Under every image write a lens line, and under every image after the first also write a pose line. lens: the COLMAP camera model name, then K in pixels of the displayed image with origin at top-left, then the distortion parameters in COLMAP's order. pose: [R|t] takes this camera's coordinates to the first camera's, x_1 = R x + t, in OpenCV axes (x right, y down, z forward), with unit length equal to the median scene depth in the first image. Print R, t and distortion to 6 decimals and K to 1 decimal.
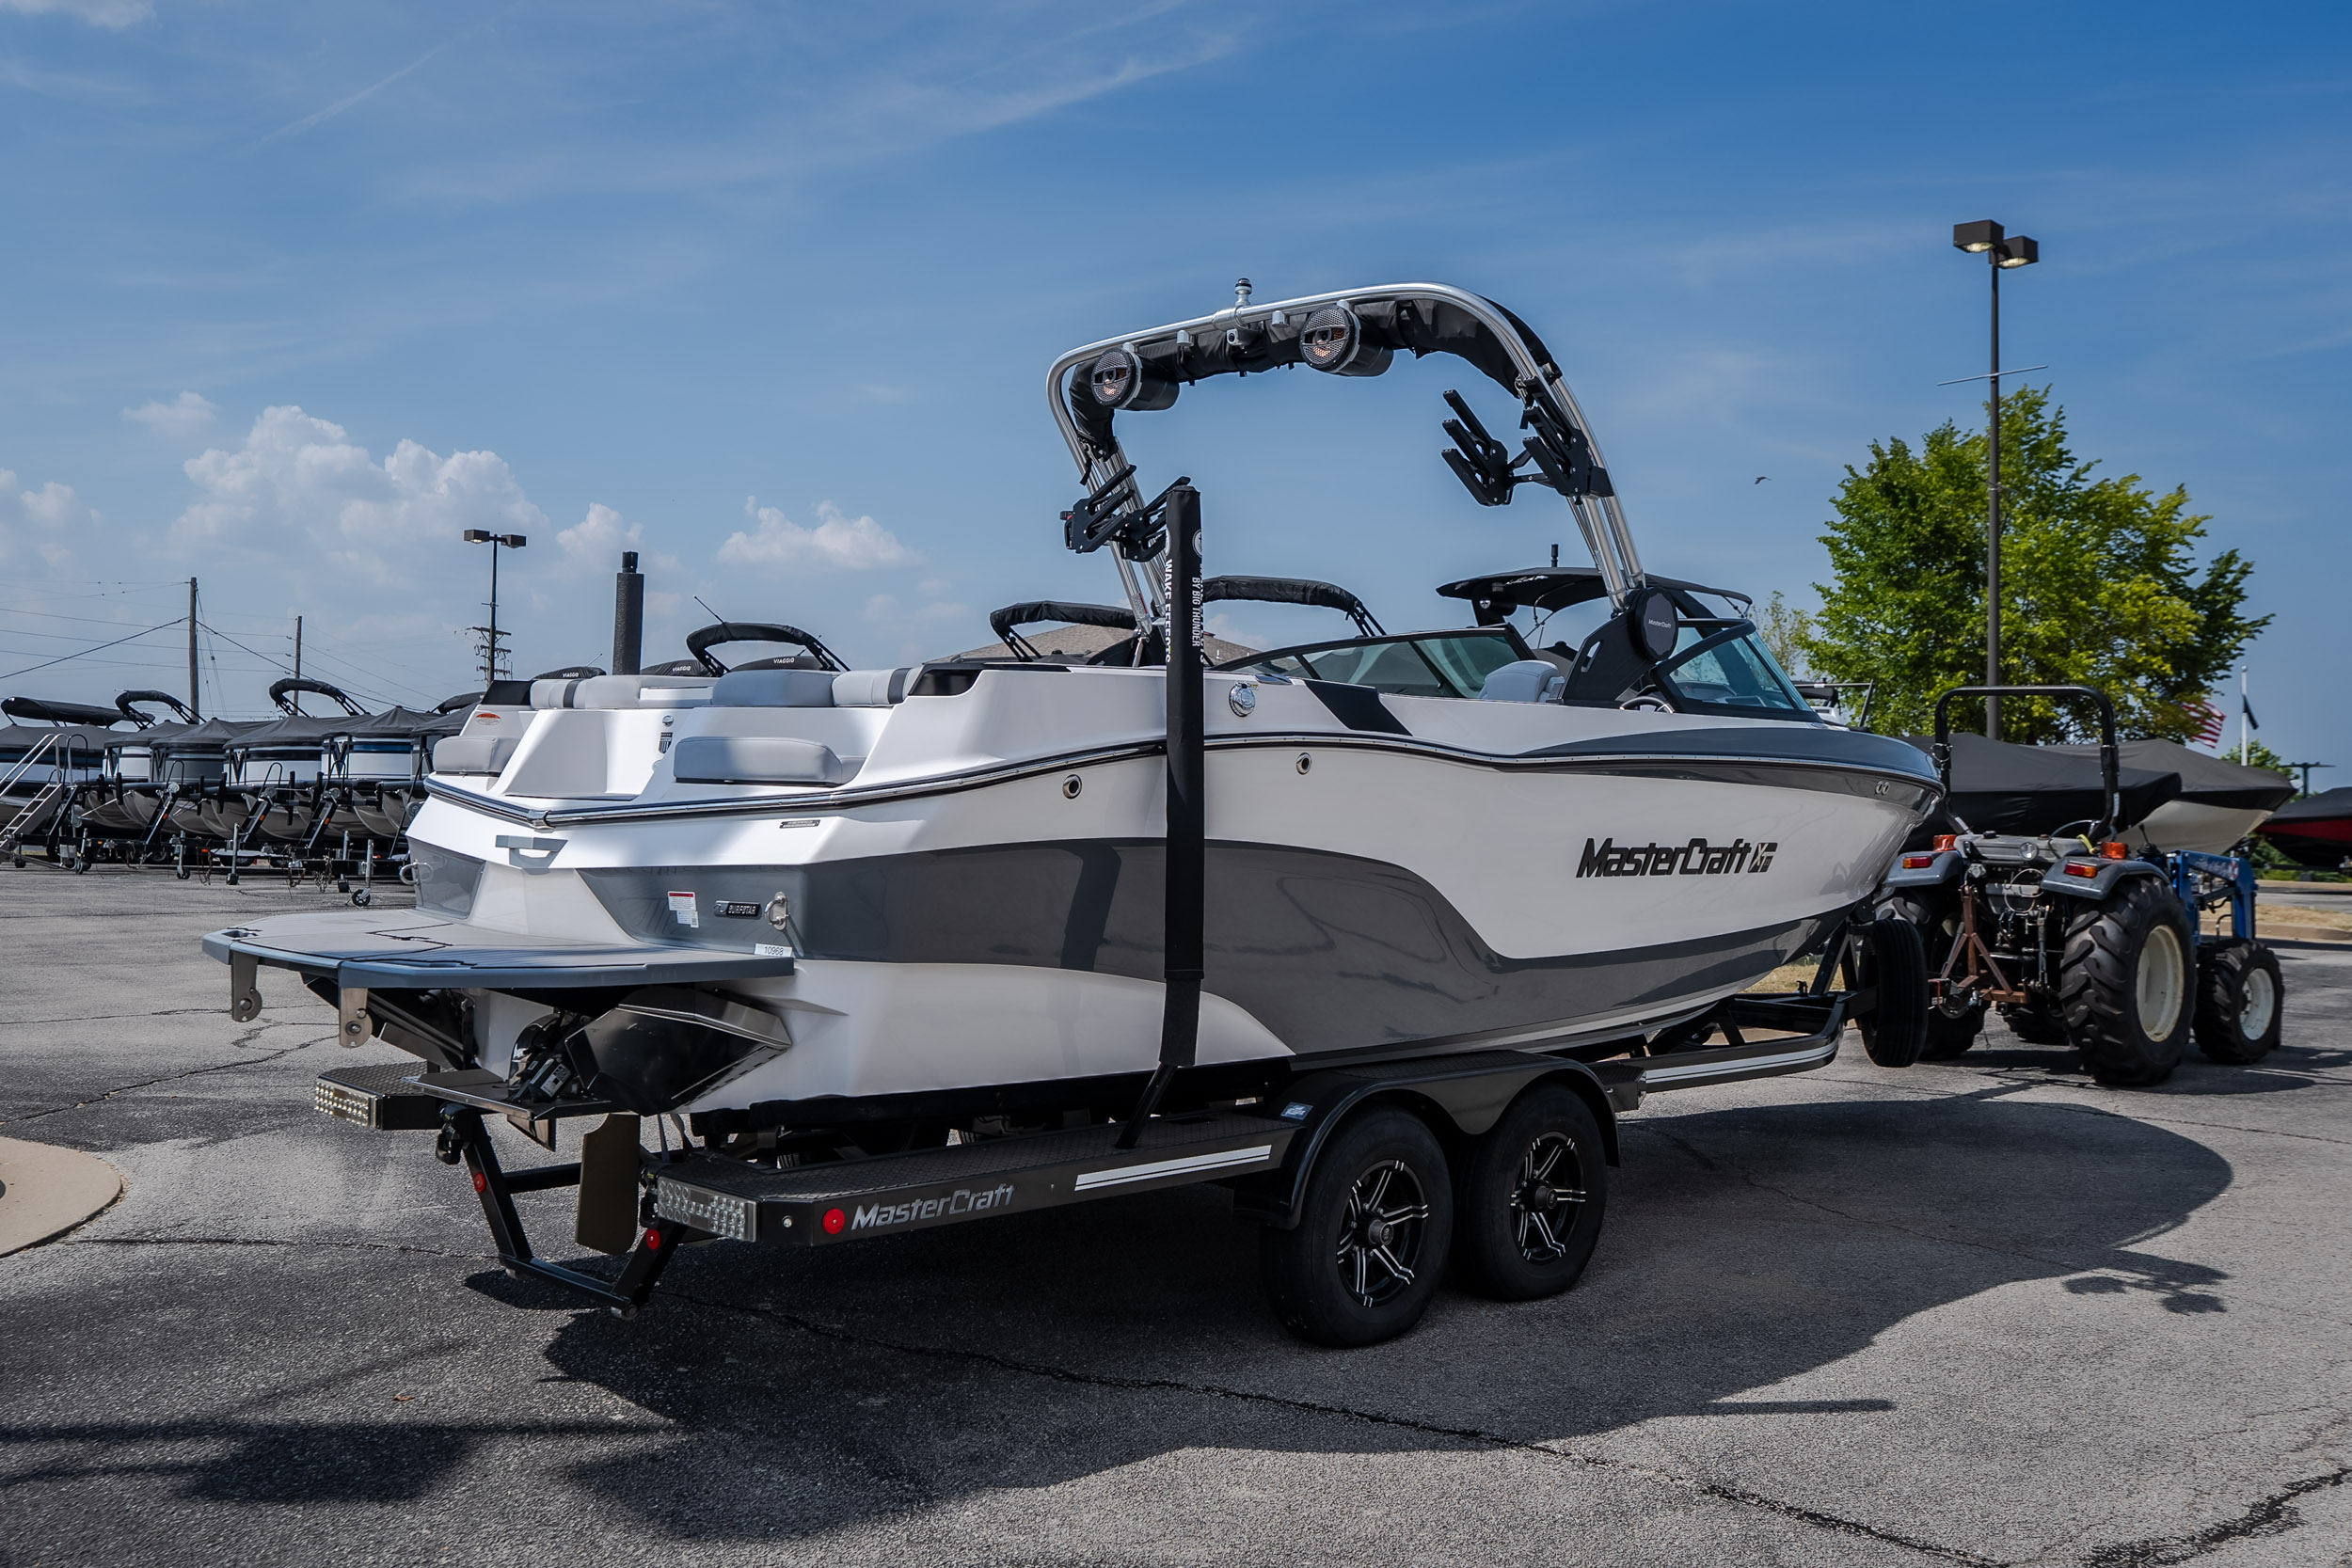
lens RADIAL K [[2068.1, 0, 1158.9], [0, 2068.1, 774.1], [0, 0, 1]] dist [0.001426, -0.001681]
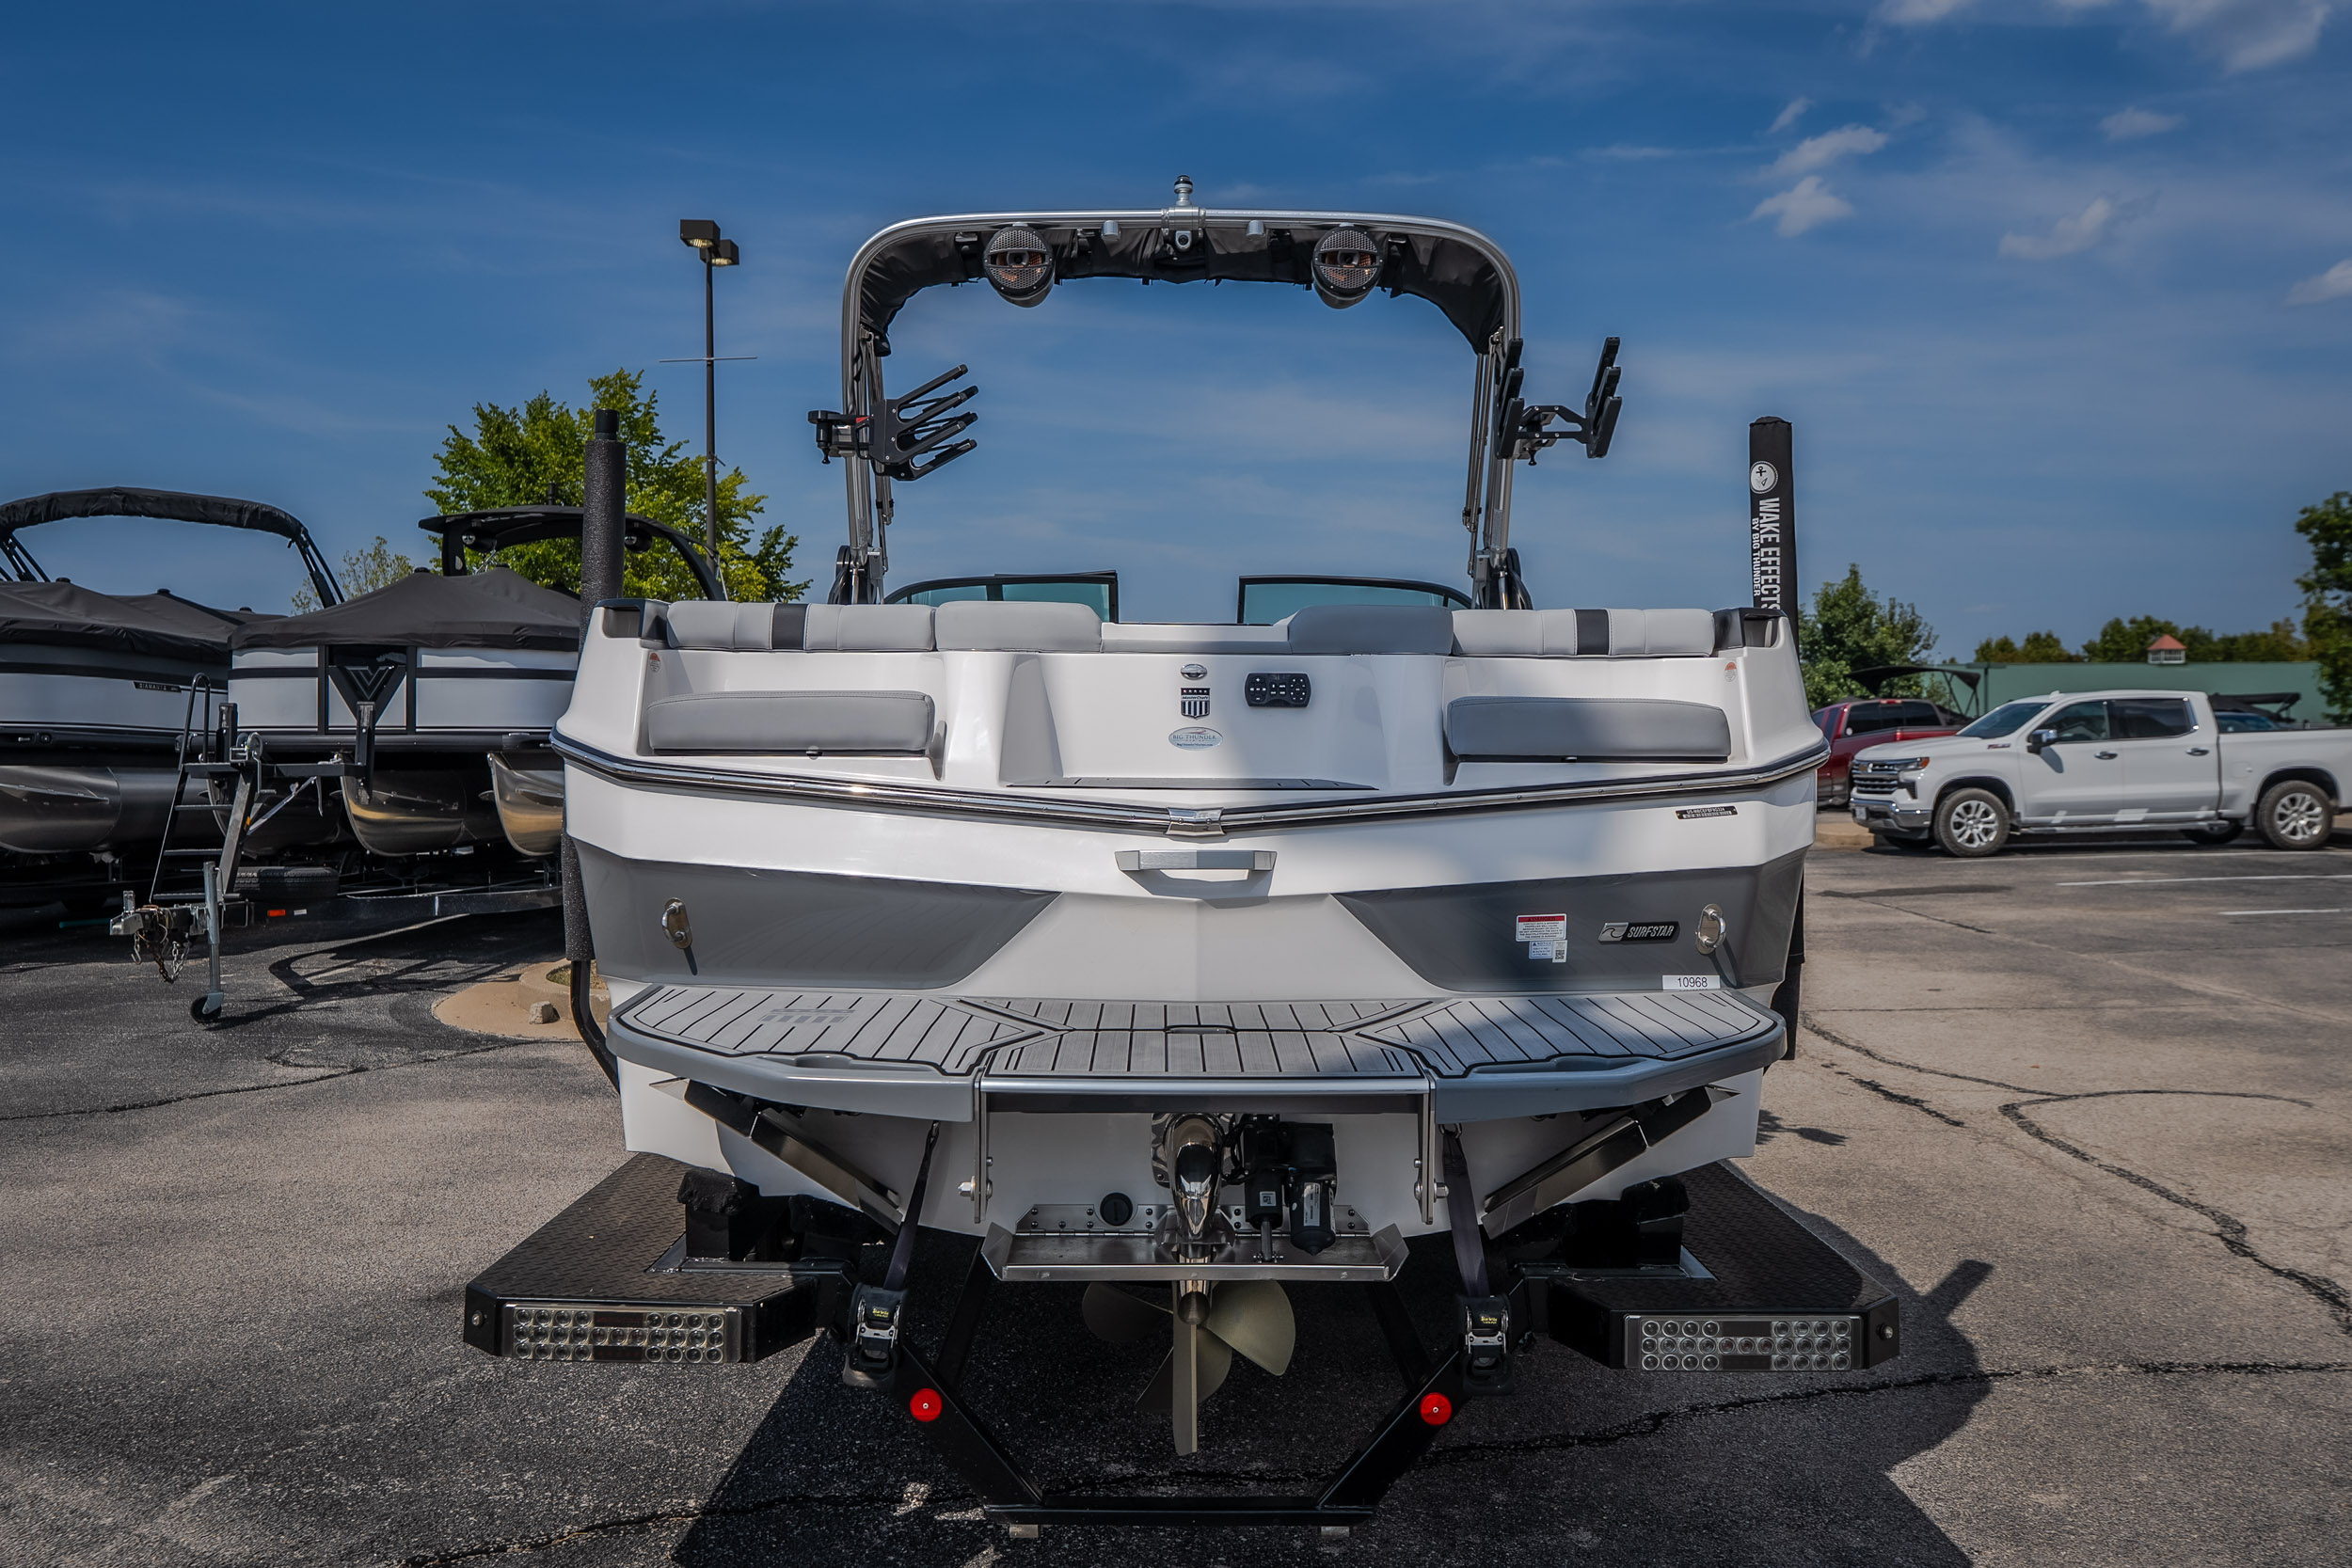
lens RADIAL K [[1840.6, 0, 1184.5], [0, 1840.6, 731.0], [0, 0, 1]] dist [0.004711, -0.002702]
pose [[0.709251, -0.015851, 0.704777, -0.624891], [0.007642, 0.999861, 0.014797, -0.013859], [-0.704914, -0.005108, 0.709274, 0.517562]]
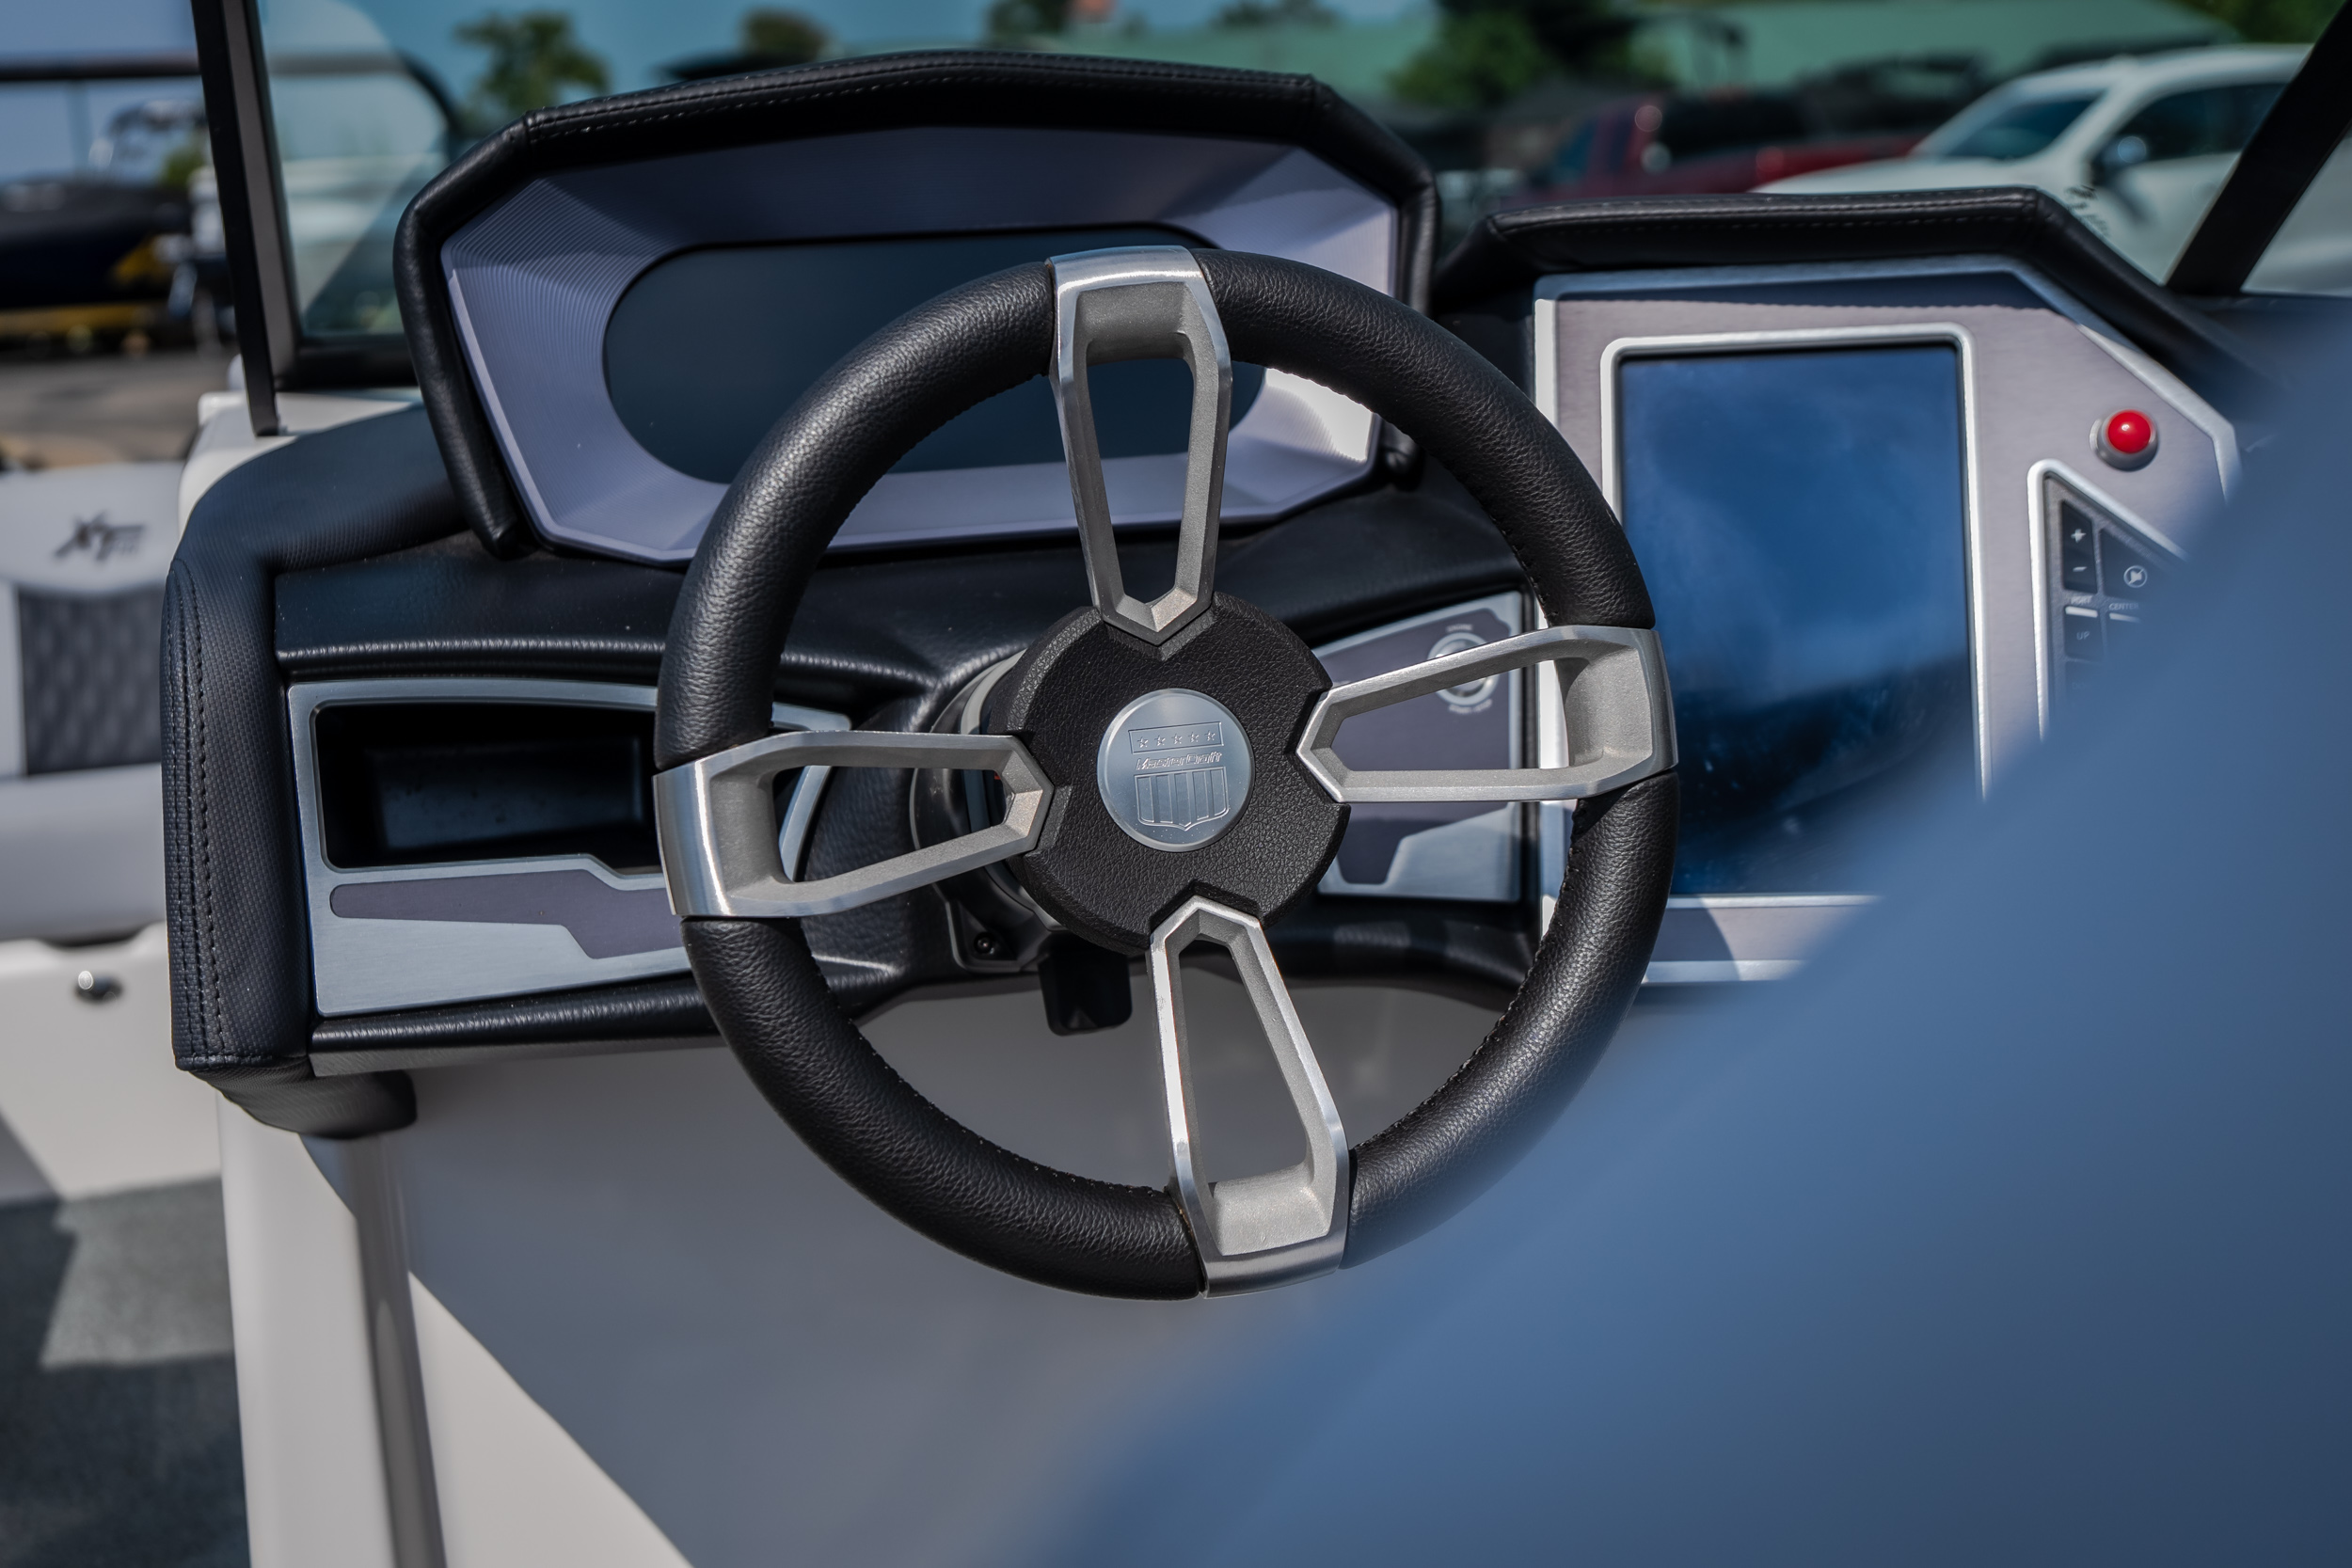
lens RADIAL K [[2841.2, 0, 1141.7], [0, 2841.2, 742.5], [0, 0, 1]] dist [0.016284, 0.000000]
pose [[0.503883, -0.221545, 0.834877, 0.177235], [0.053136, 0.972668, 0.226039, -0.059754], [-0.862136, -0.069535, 0.501882, 1.253616]]
